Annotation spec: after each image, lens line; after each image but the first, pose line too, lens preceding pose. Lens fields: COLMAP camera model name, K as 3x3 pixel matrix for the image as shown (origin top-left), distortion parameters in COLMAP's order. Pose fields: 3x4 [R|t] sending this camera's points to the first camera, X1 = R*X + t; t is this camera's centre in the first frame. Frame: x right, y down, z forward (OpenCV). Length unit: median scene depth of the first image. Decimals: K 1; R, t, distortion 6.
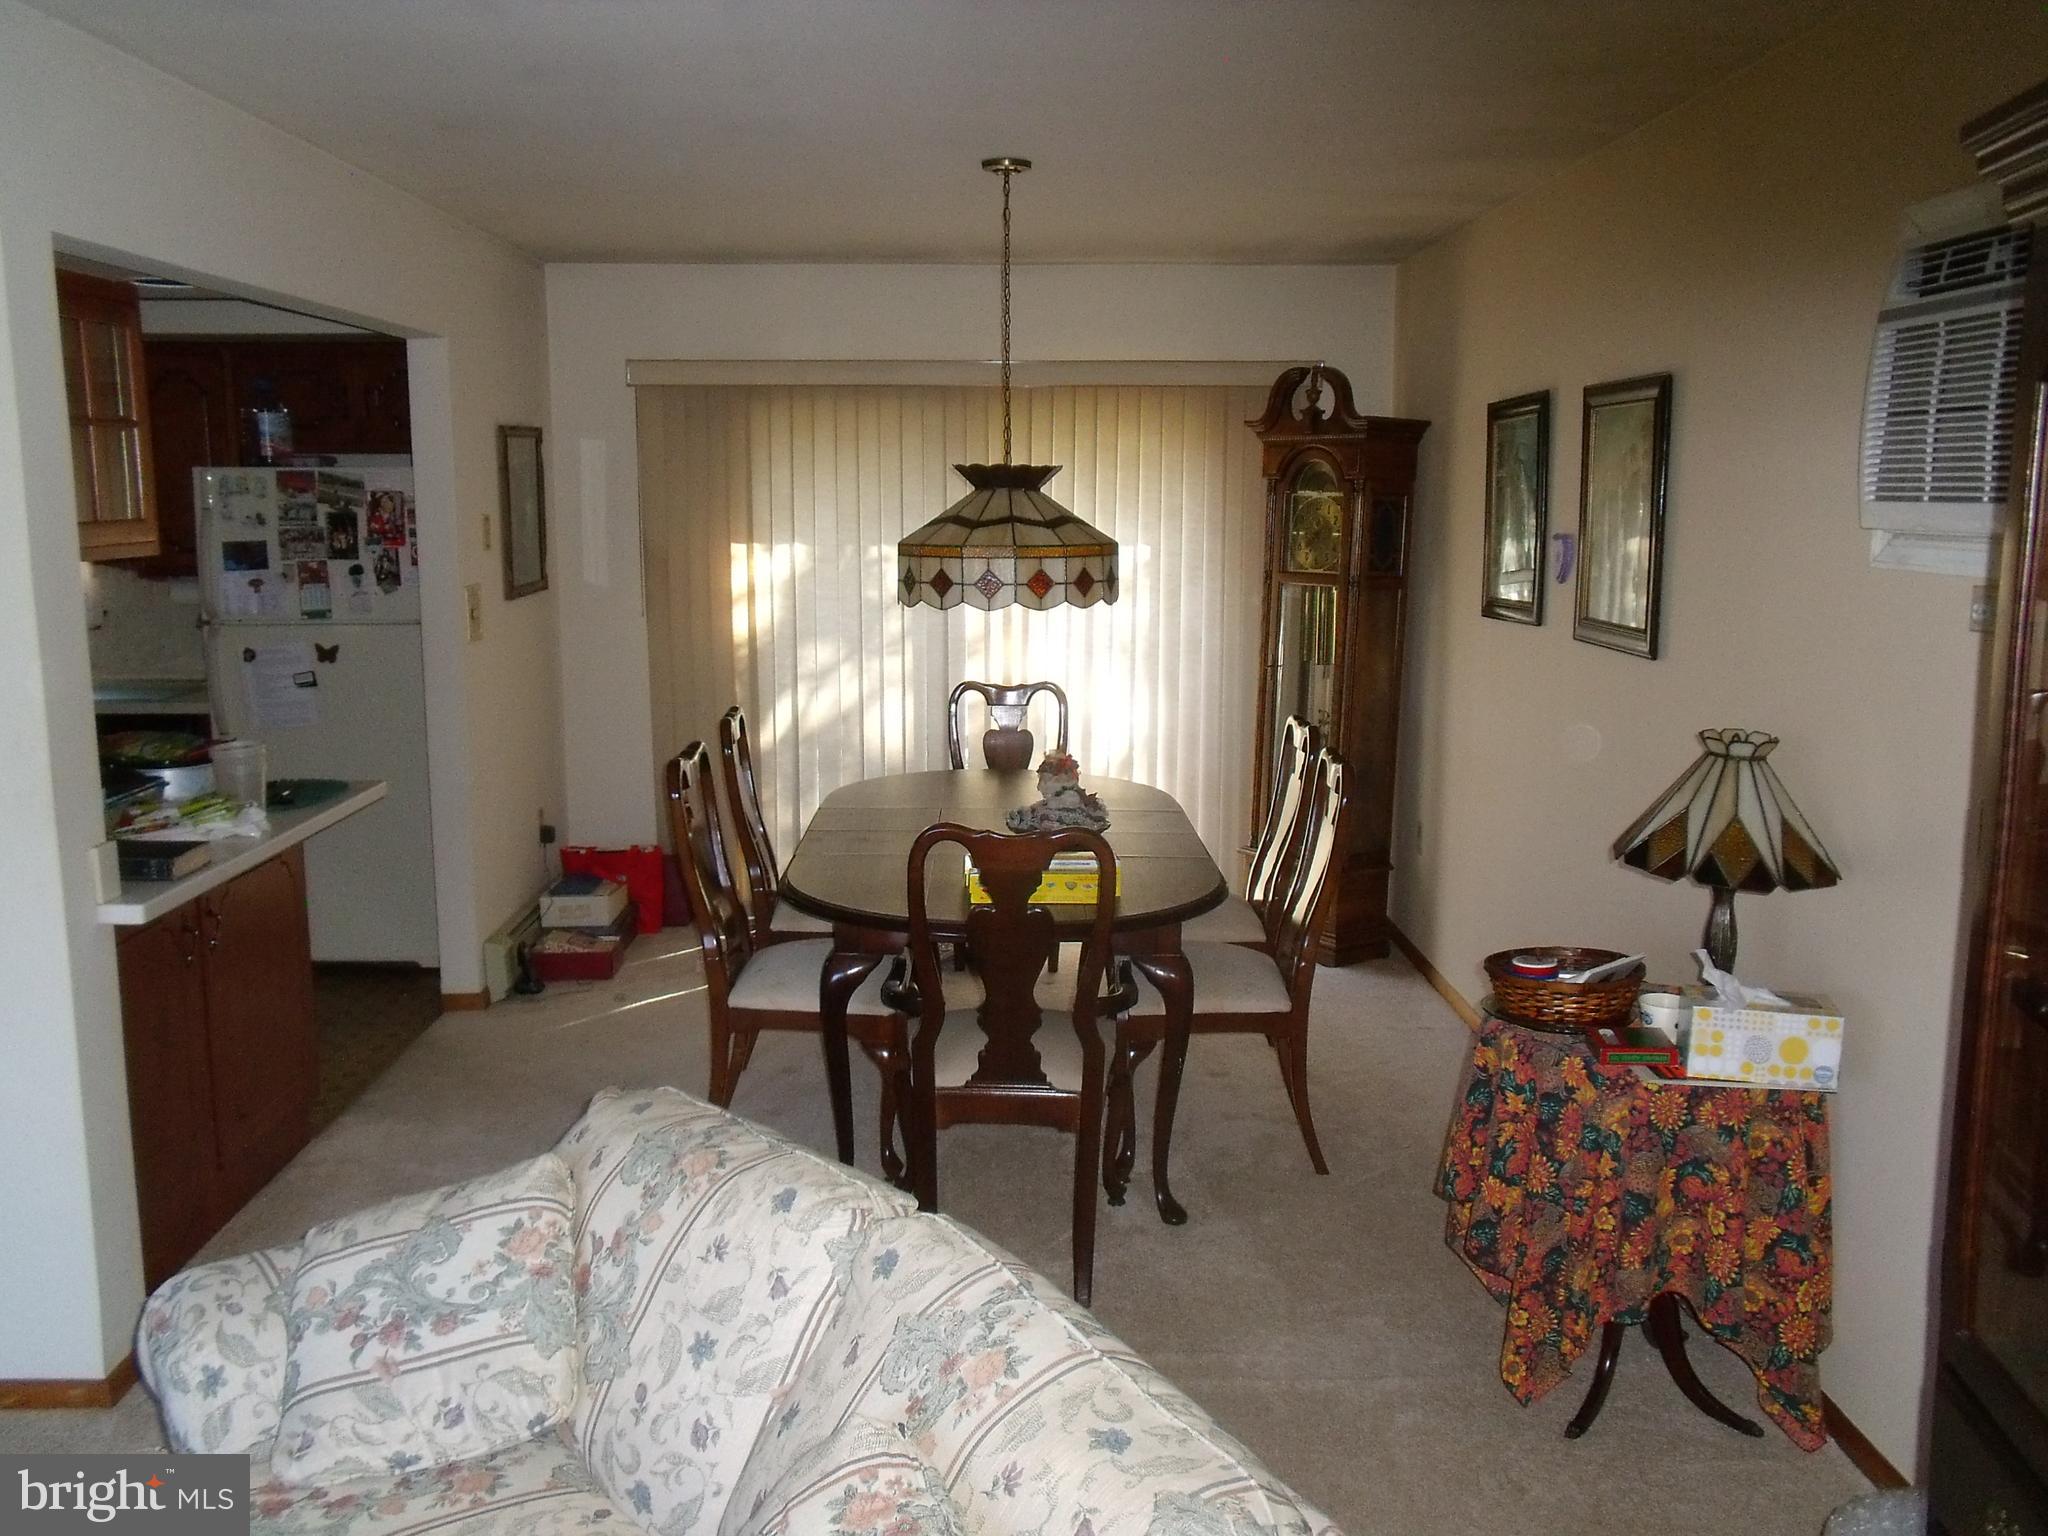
lens RADIAL K [[1695.2, 0, 1024.0], [0, 1695.2, 768.0], [0, 0, 1]] dist [-0.007605, -0.014046]
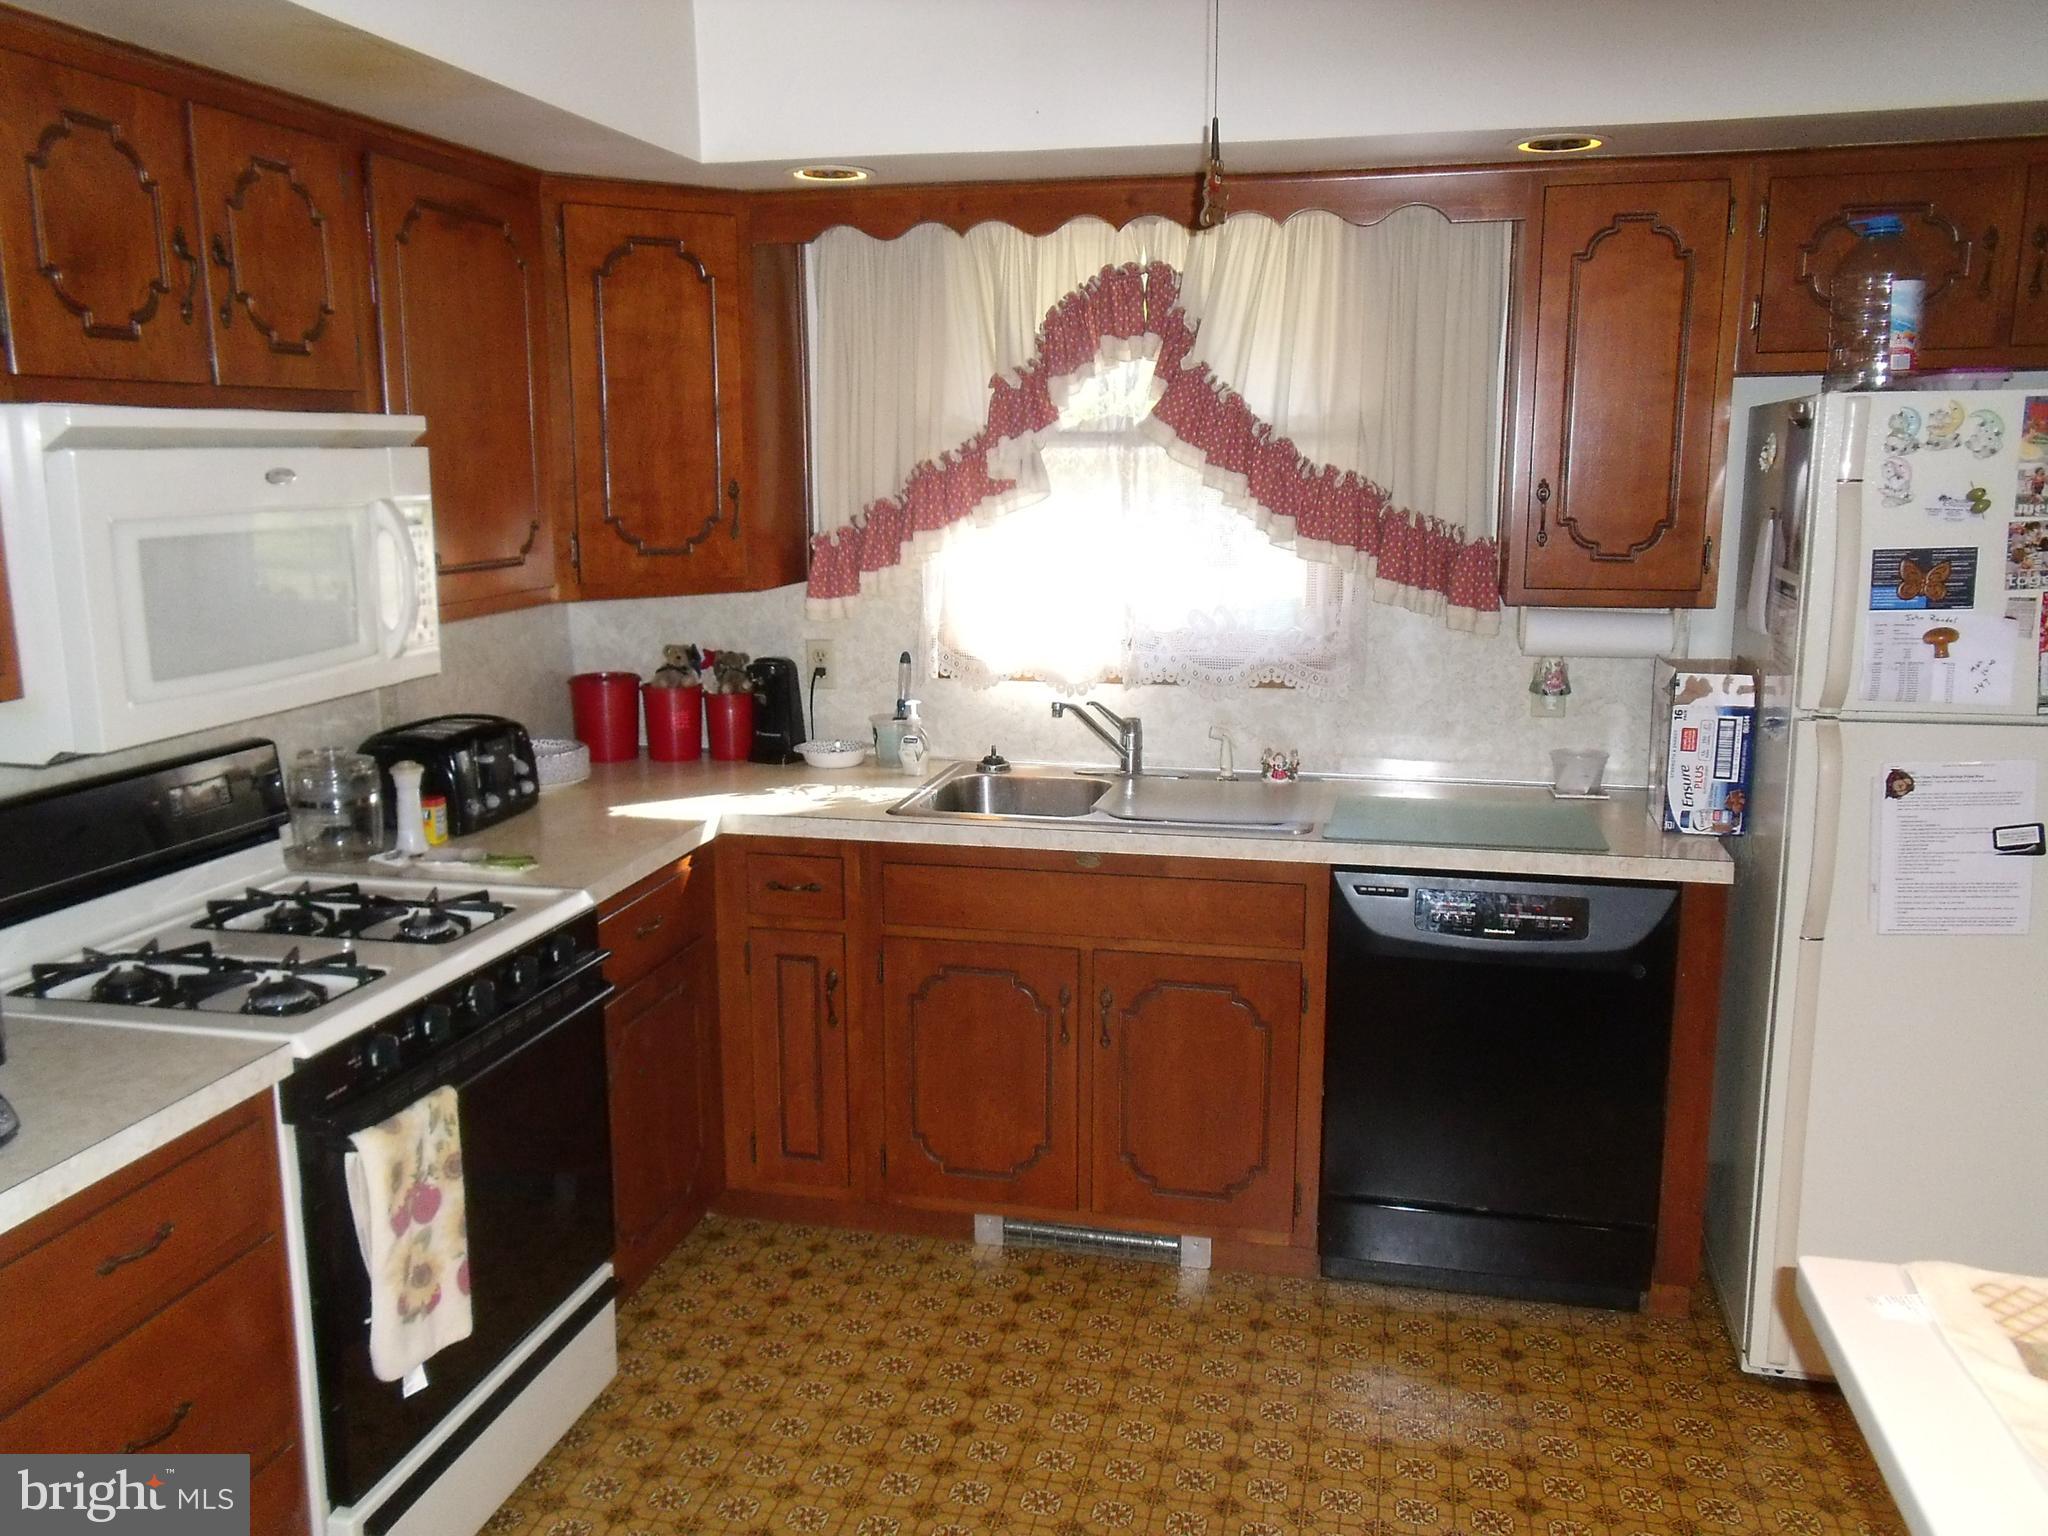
lens RADIAL K [[1693.9, 0, 1024.0], [0, 1693.9, 768.0], [0, 0, 1]] dist [-0.087795, 0.226530]
pose [[0.968321, 0.042914, -0.245994, -2.861994], [-0.037991, 0.998972, 0.024724, -0.362063], [0.246802, -0.014595, 0.968956, 2.328489]]
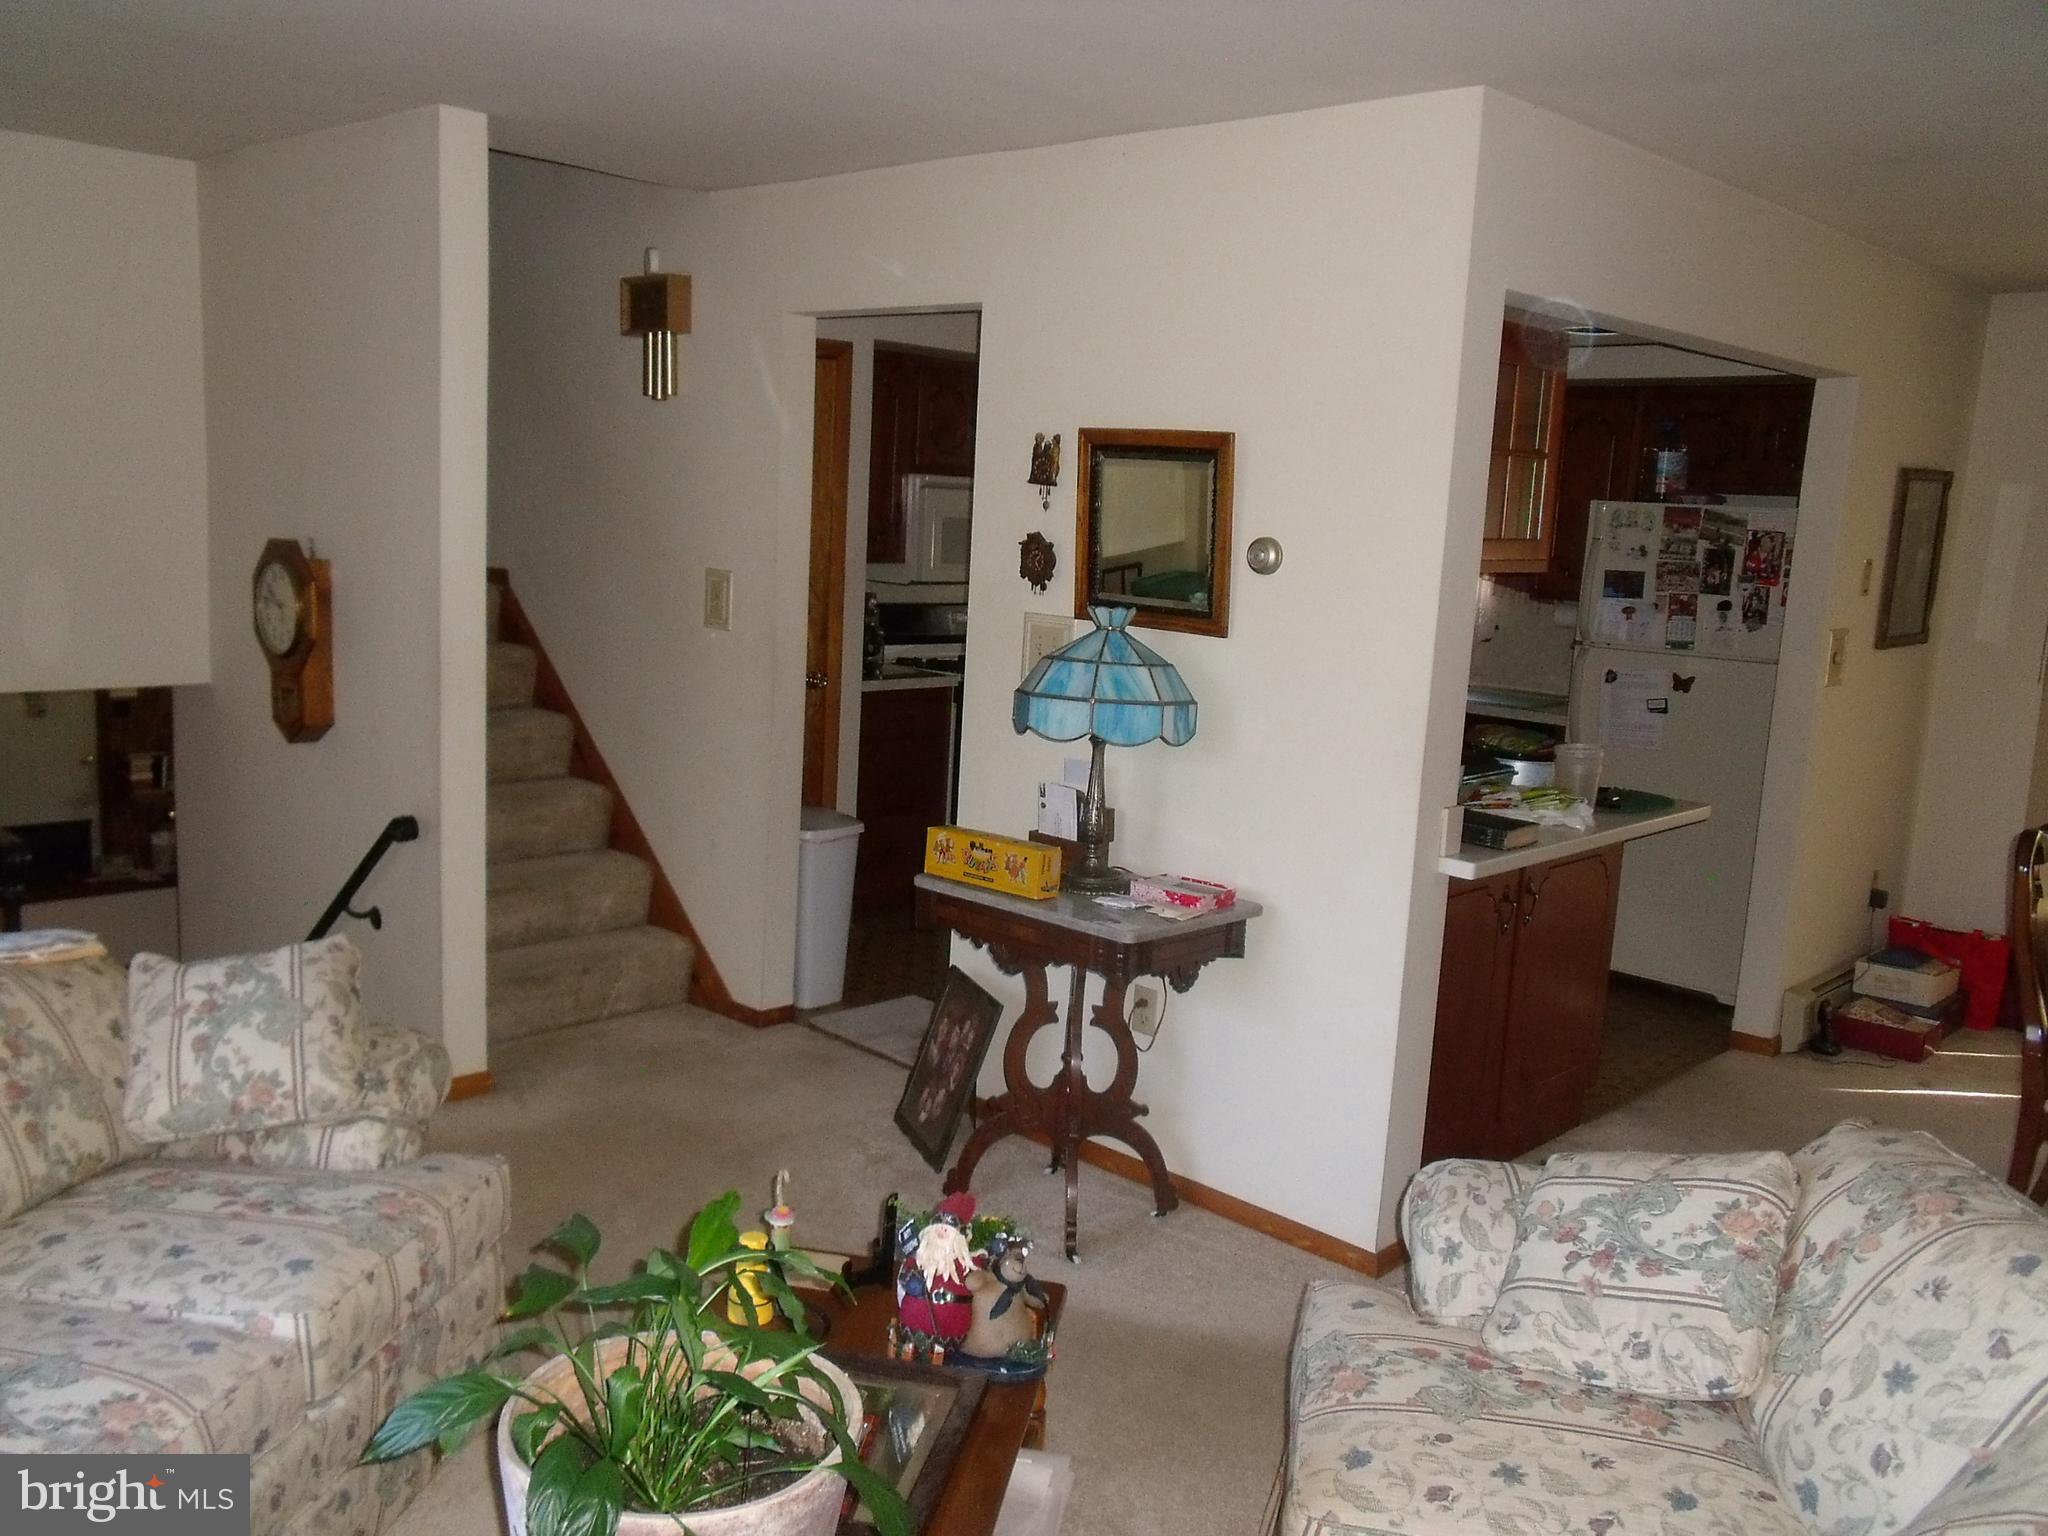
lens RADIAL K [[1693.9, 0, 1024.0], [0, 1693.9, 768.0], [0, 0, 1]] dist [-0.087795, 0.226530]
pose [[0.713305, 0.148395, -0.684964, 0.062520], [-0.164182, 0.985513, 0.042533, 0.027825], [0.681352, 0.082120, 0.727335, -0.090012]]
